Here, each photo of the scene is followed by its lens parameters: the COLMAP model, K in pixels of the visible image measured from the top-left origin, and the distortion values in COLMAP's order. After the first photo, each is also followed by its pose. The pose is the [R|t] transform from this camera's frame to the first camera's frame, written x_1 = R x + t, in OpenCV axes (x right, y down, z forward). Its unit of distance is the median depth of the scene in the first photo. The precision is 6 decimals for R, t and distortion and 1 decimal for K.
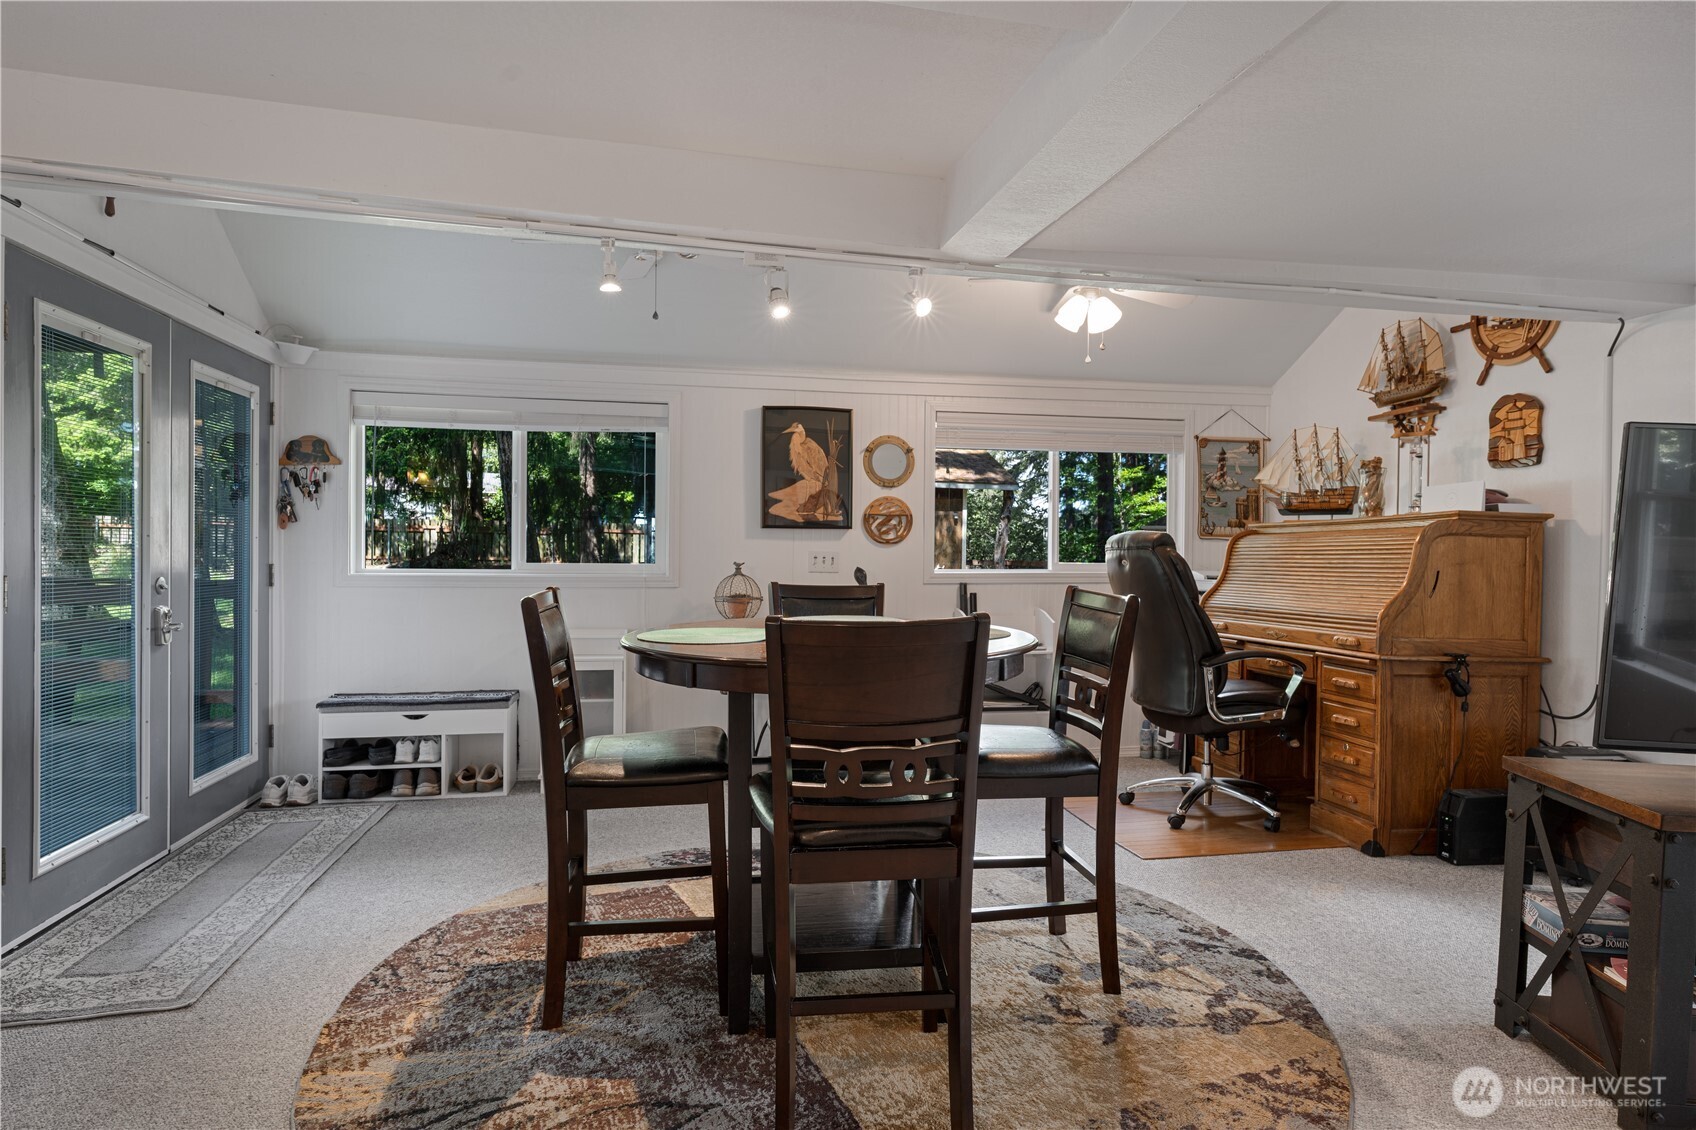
lens RADIAL K [[928.4, 0, 842.7], [0, 928.4, 559.0], [0, 0, 1]] dist [-0.000407, 0.001201]
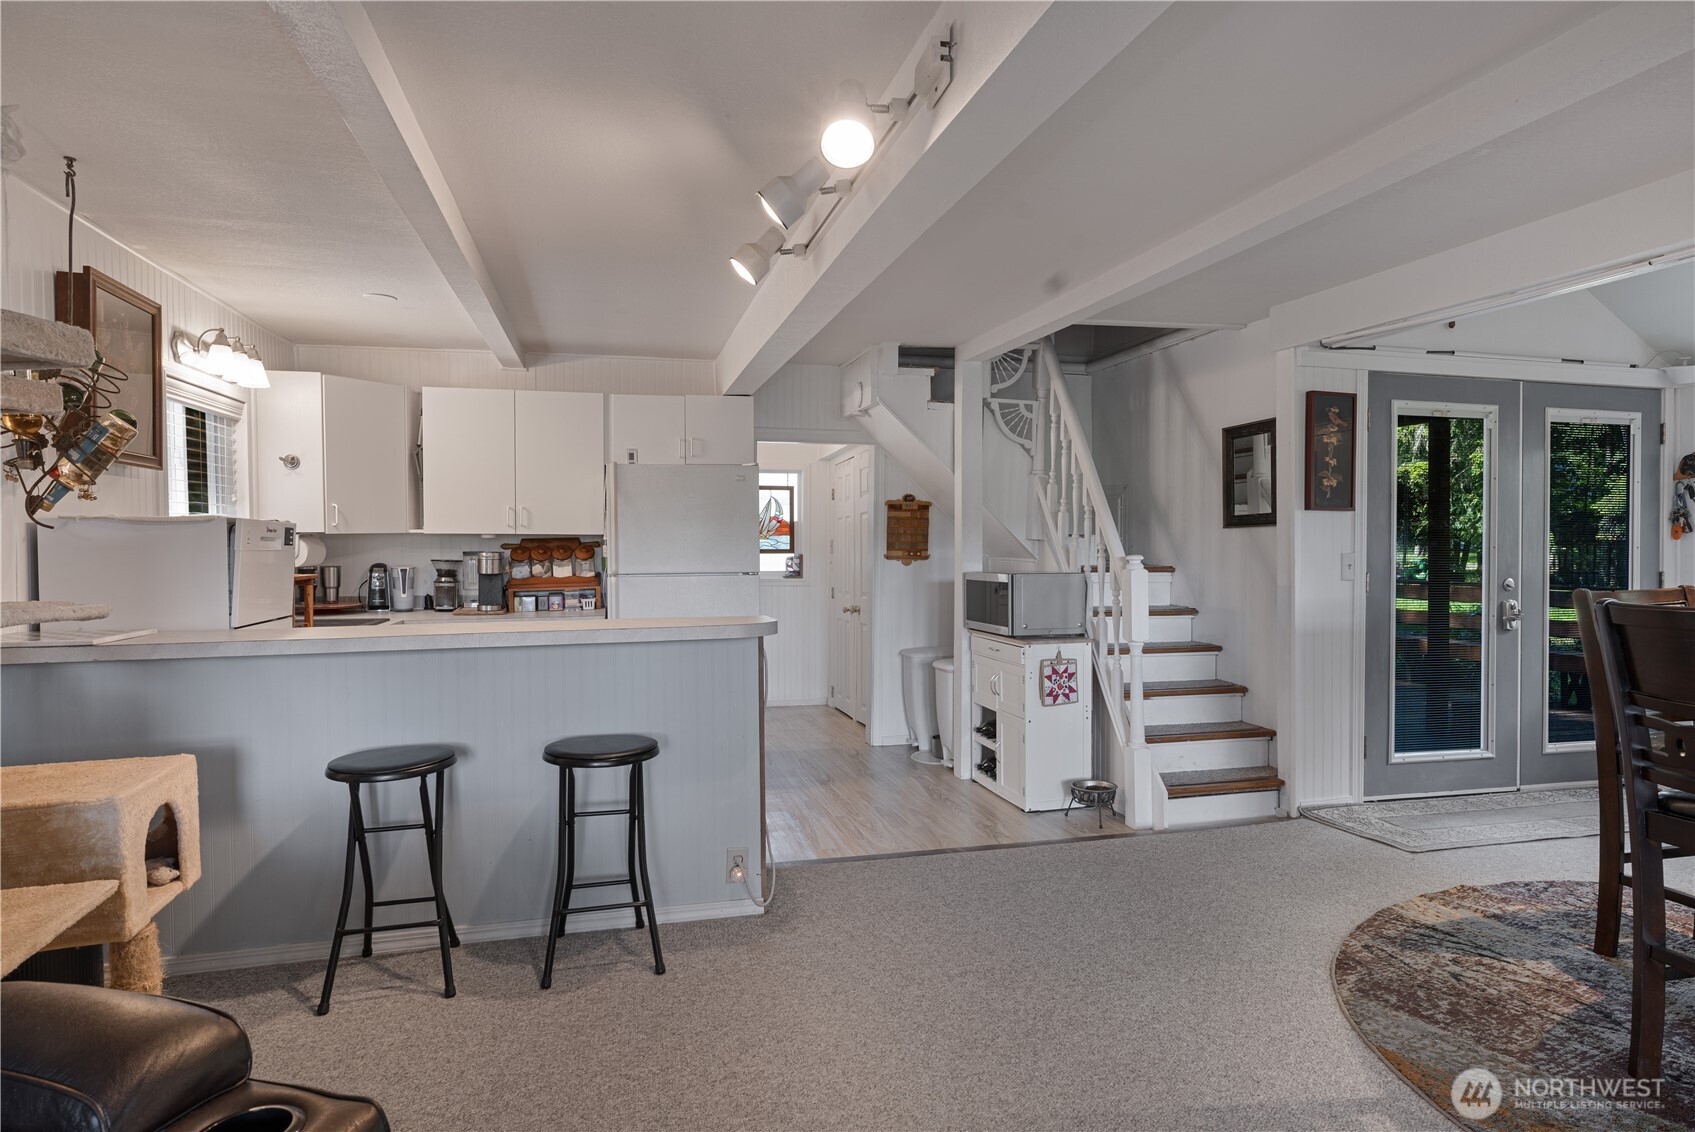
lens RADIAL K [[927.8, 0, 845.2], [0, 927.8, 565.2], [0, 0, 1]] dist [-0.000407, 0.001201]
pose [[0.060775, -0.004310, -0.998142, 0.494745], [-0.010723, 0.999930, -0.004971, 0.015723], [0.998094, 0.011005, 0.060724, -0.024034]]
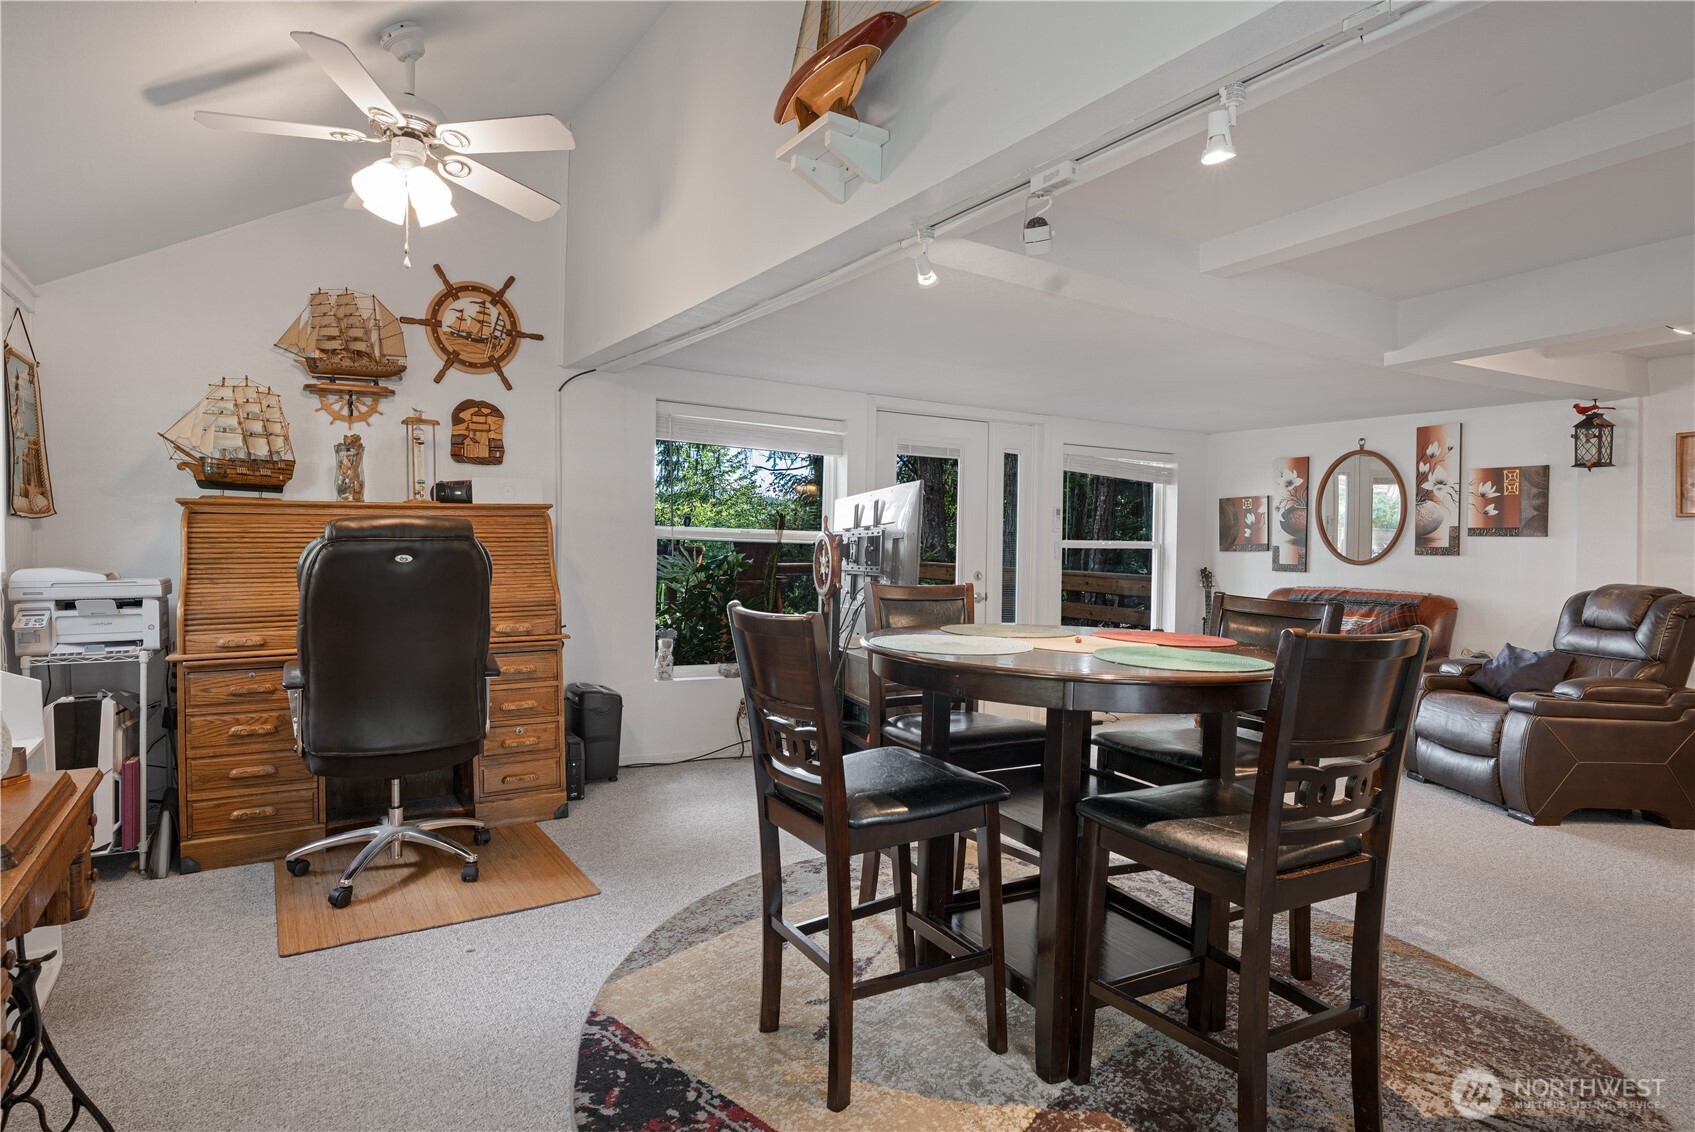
lens RADIAL K [[927.8, 0, 843.0], [0, 927.8, 565.2], [0, 0, 1]] dist [-0.000407, 0.001201]
pose [[-0.355299, -0.037944, 0.933982, -0.550453], [-0.008958, 0.999268, 0.037189, -0.022664], [-0.934710, 0.004847, -0.355379, 1.059878]]
